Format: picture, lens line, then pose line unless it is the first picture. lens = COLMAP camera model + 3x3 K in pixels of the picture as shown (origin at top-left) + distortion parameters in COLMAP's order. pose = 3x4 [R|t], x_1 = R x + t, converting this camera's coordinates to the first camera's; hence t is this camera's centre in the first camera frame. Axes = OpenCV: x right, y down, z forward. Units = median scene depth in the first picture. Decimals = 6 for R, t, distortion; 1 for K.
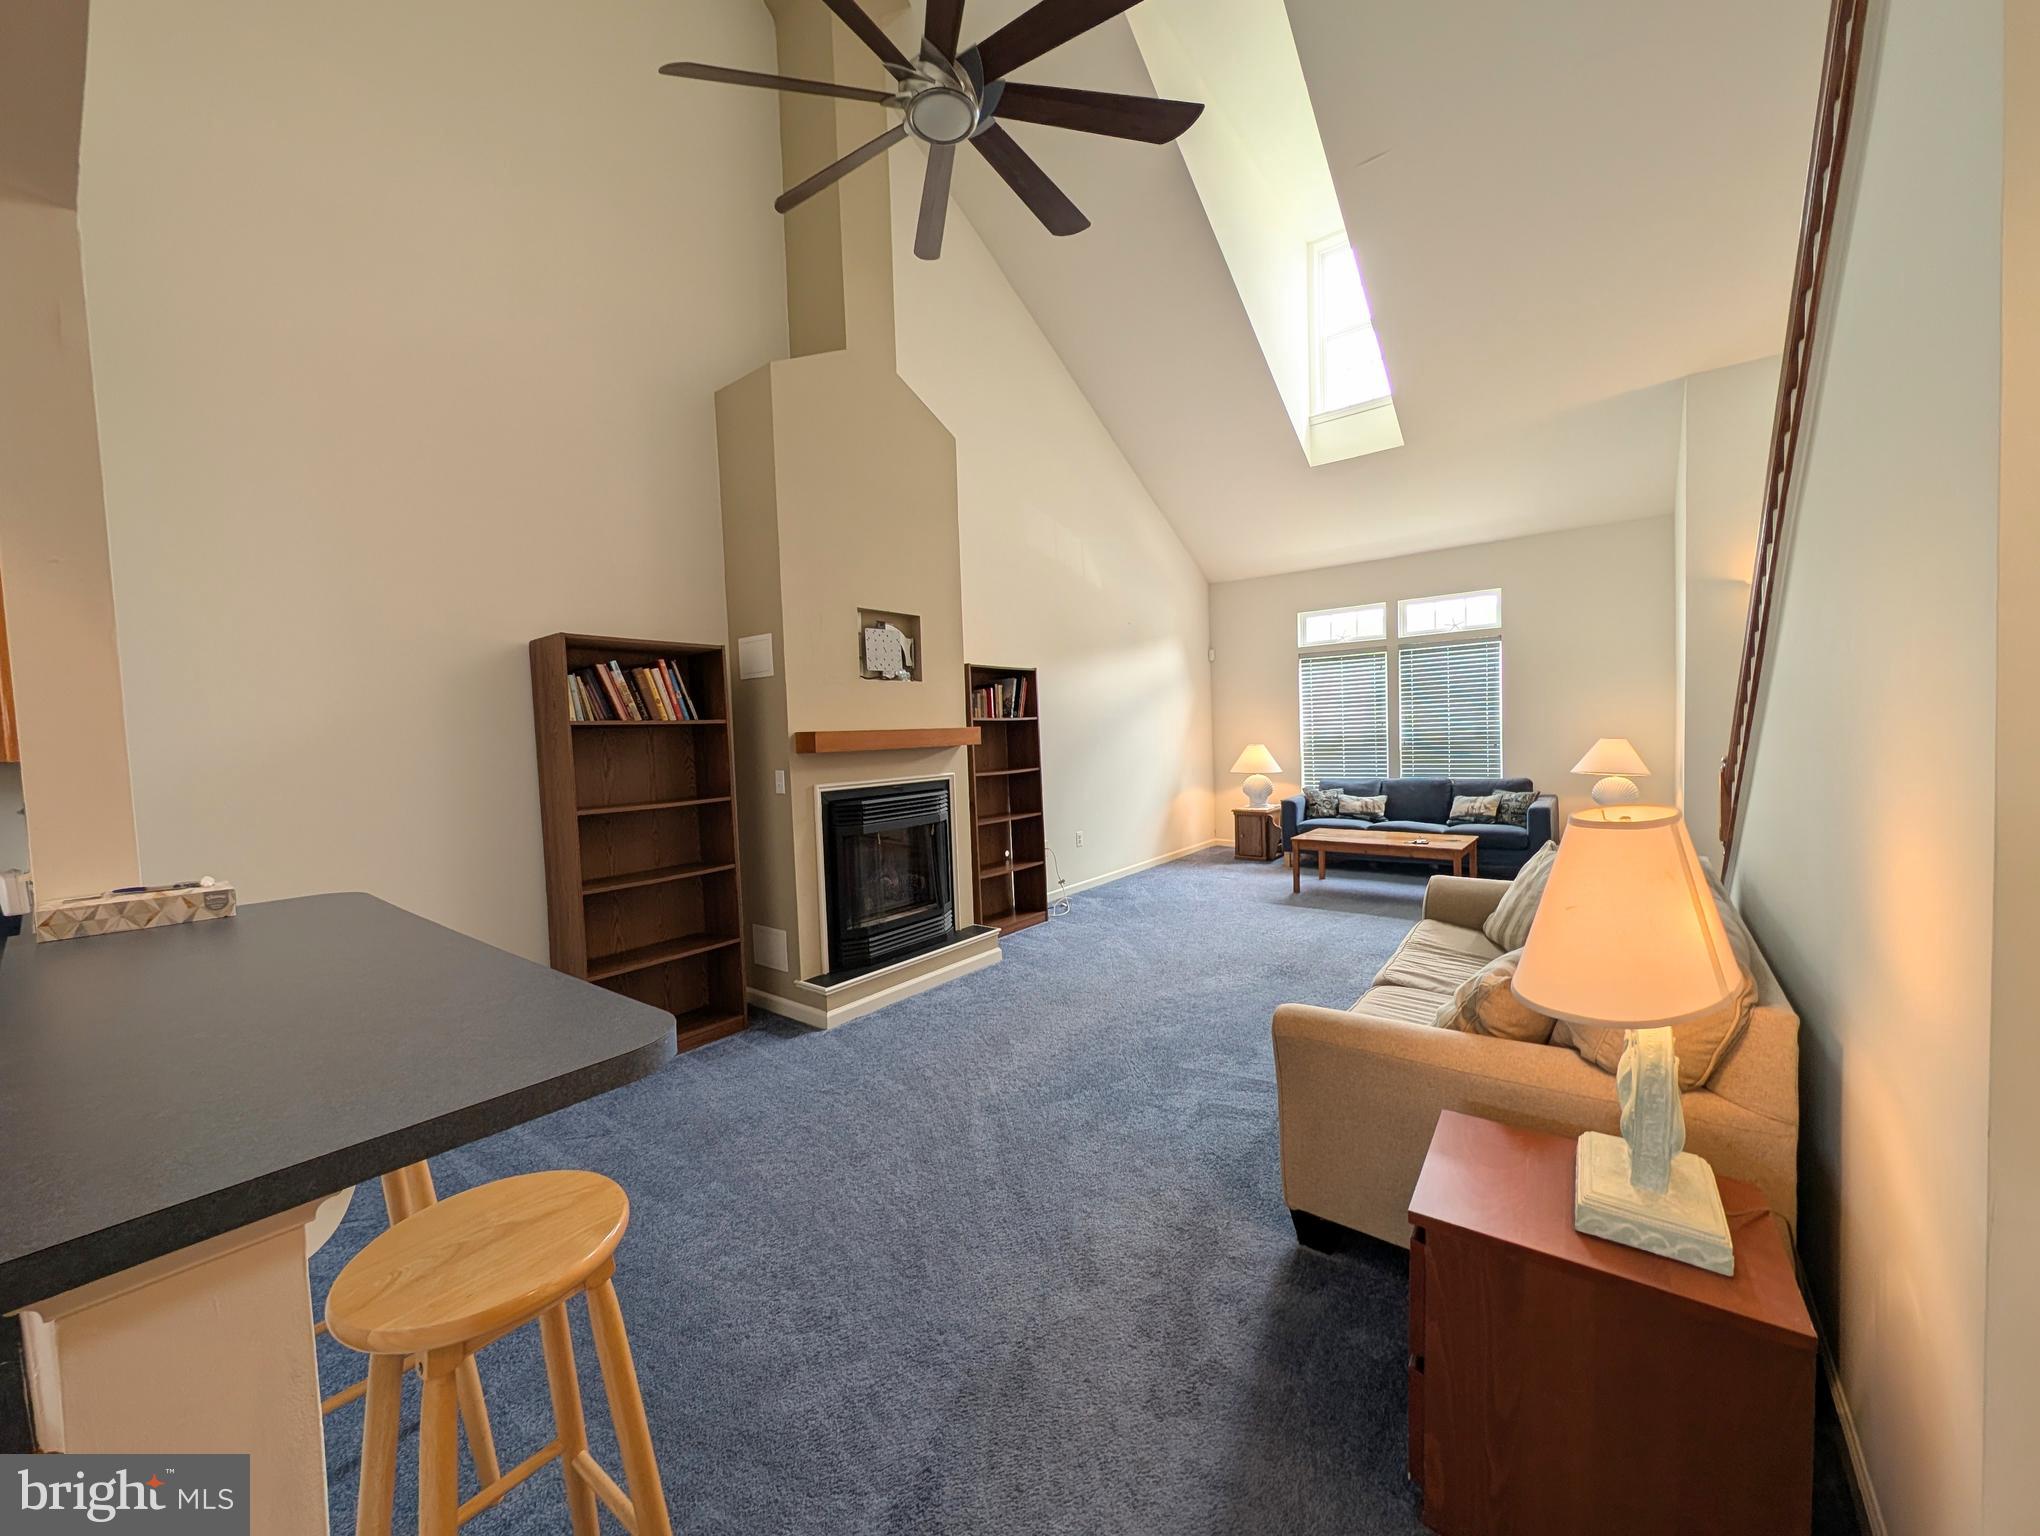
lens RADIAL K [[773.6, 0, 1013.2], [0, 773.6, 768.0], [0, 0, 1]] dist [0.008565, -0.008136]
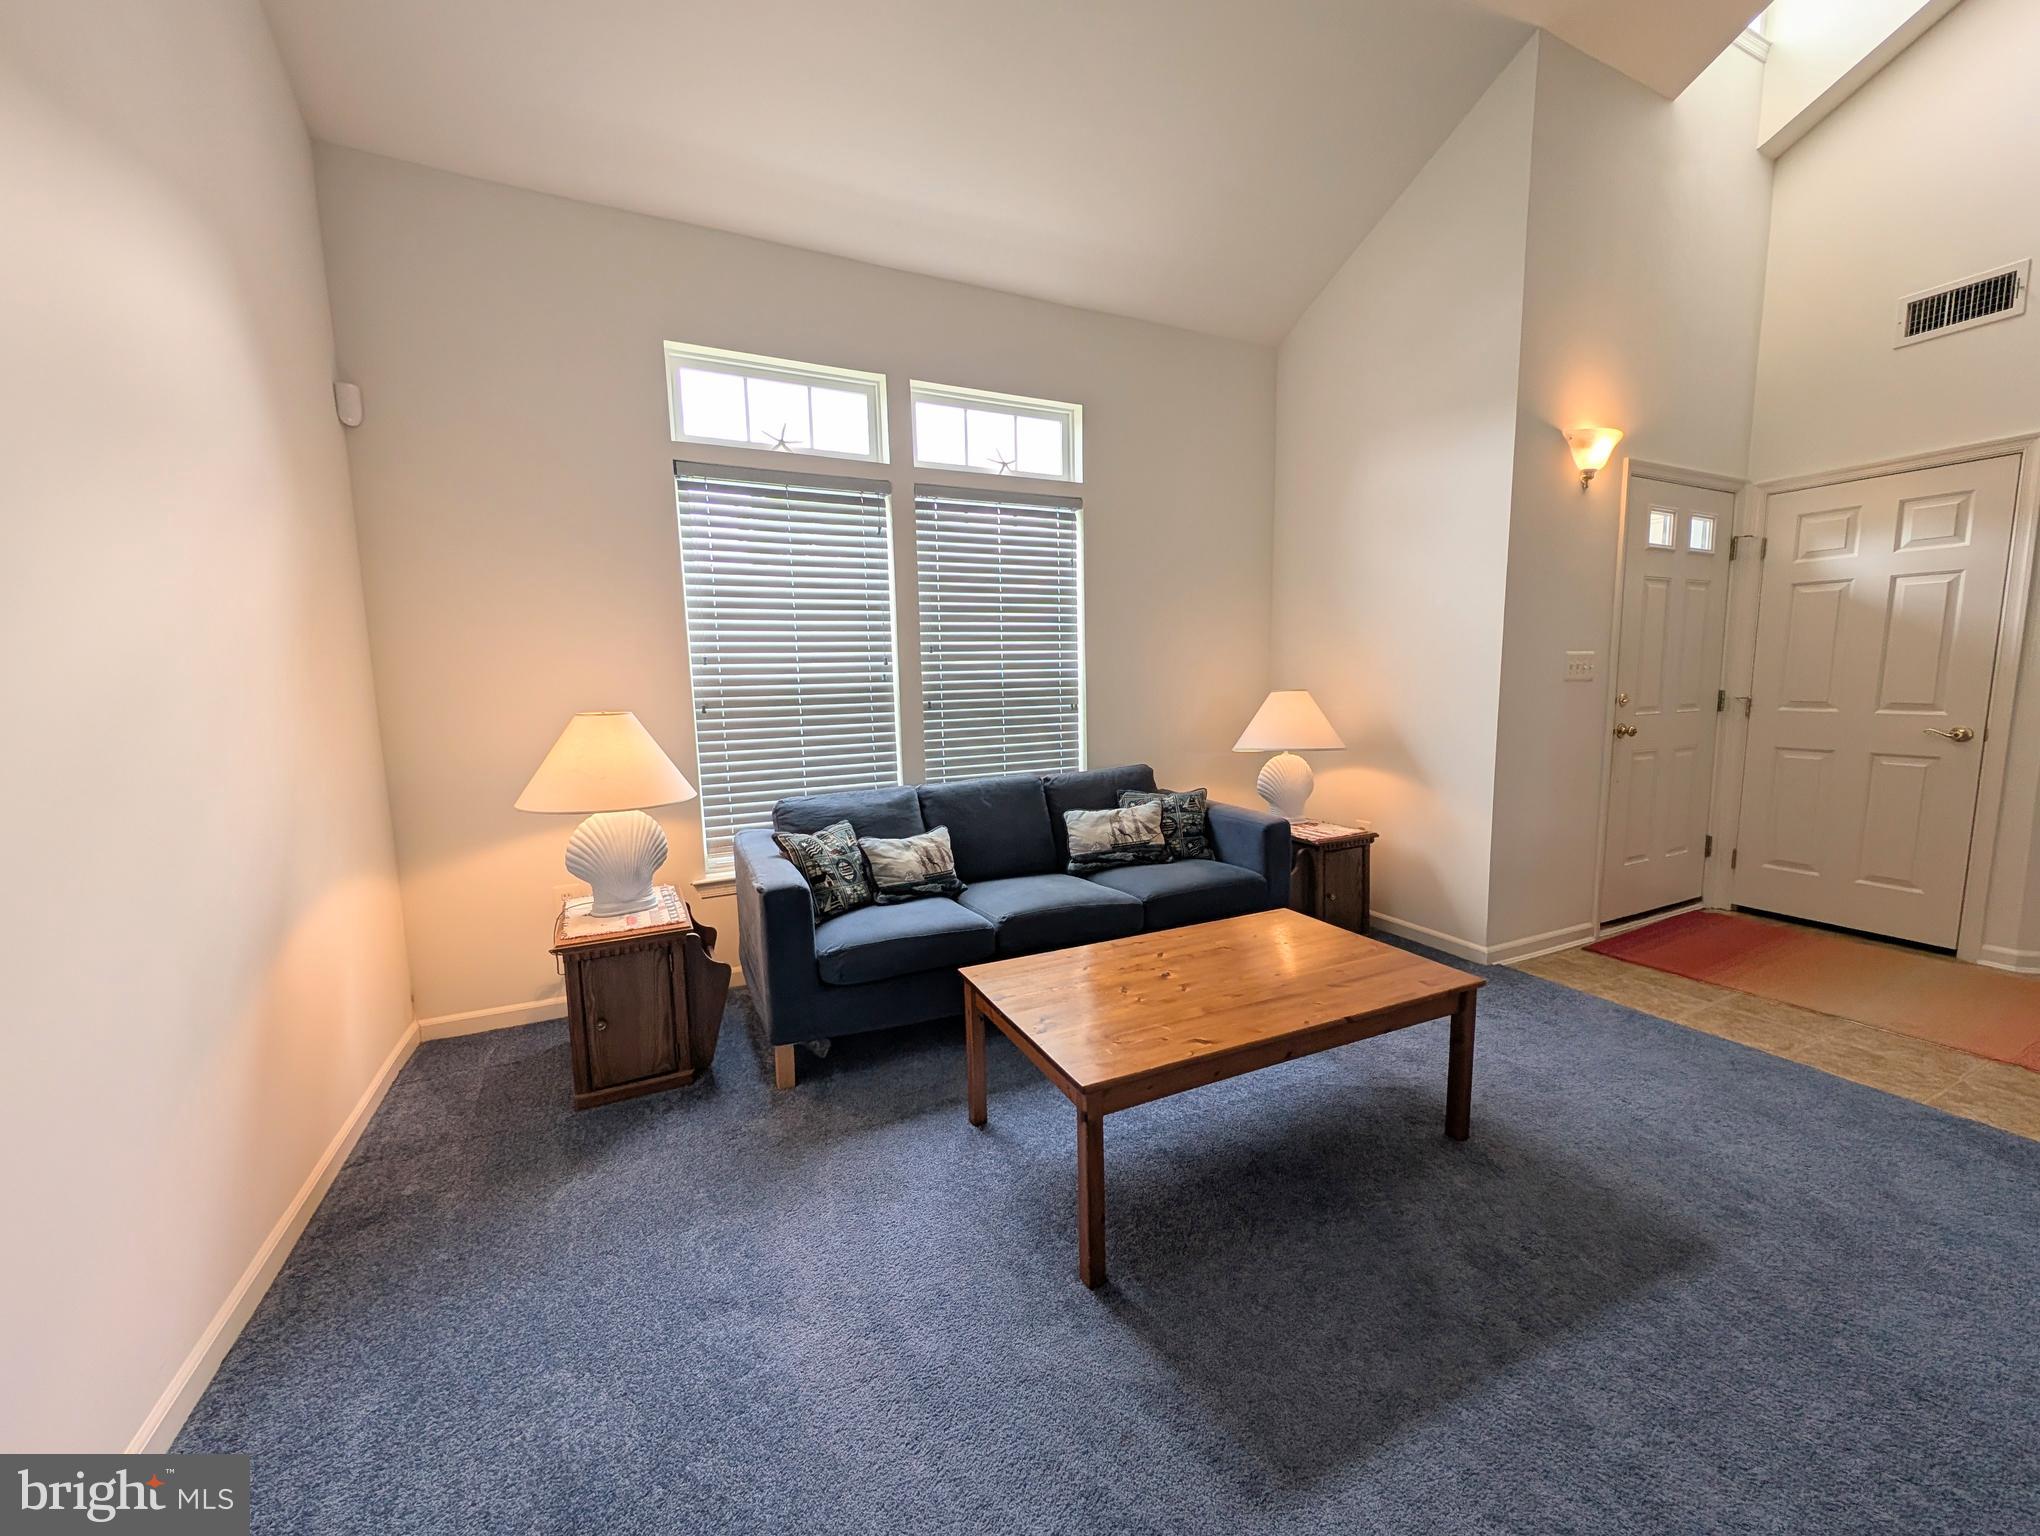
lens RADIAL K [[773.6, 0, 1013.2], [0, 773.6, 768.0], [0, 0, 1]] dist [0.008565, -0.008136]
pose [[0.449780, -0.079981, 0.889551, 0.162088], [0.048455, 0.996701, 0.065116, -0.030089], [-0.891824, 0.013815, 0.452172, 1.040697]]
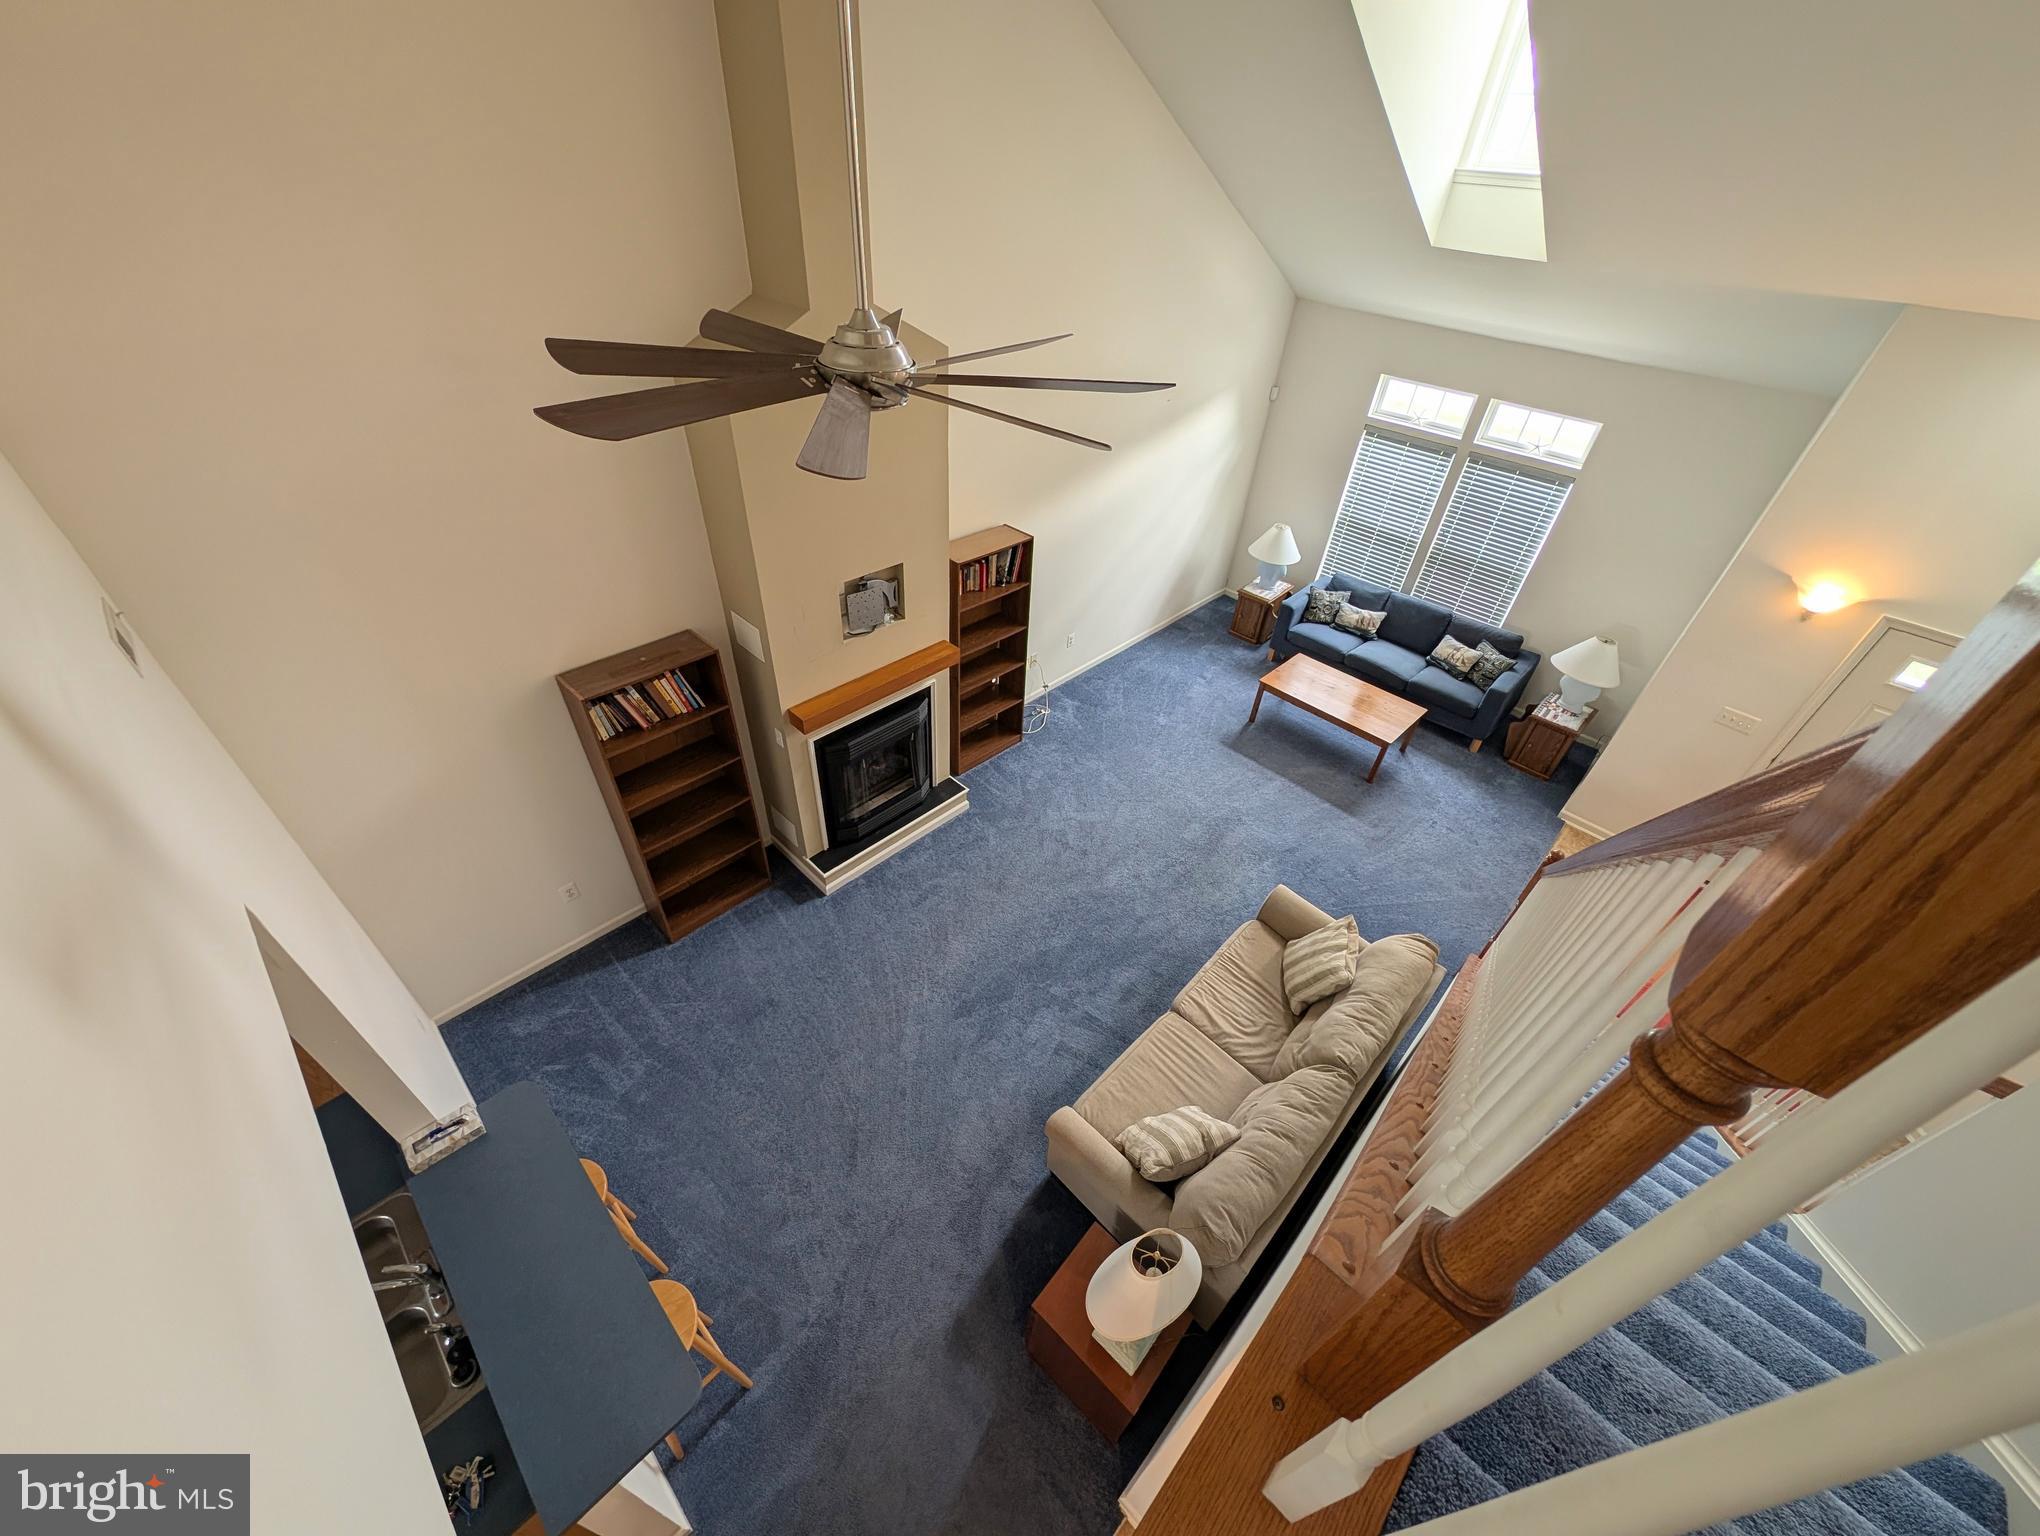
lens RADIAL K [[773.6, 0, 1013.2], [0, 773.6, 768.0], [0, 0, 1]] dist [0.008565, -0.008136]
pose [[0.990515, 0.133839, -0.031101, 0.076324], [-0.088153, 0.792602, 0.603333, -0.501537], [0.105400, -0.594869, 0.796882, 0.026786]]
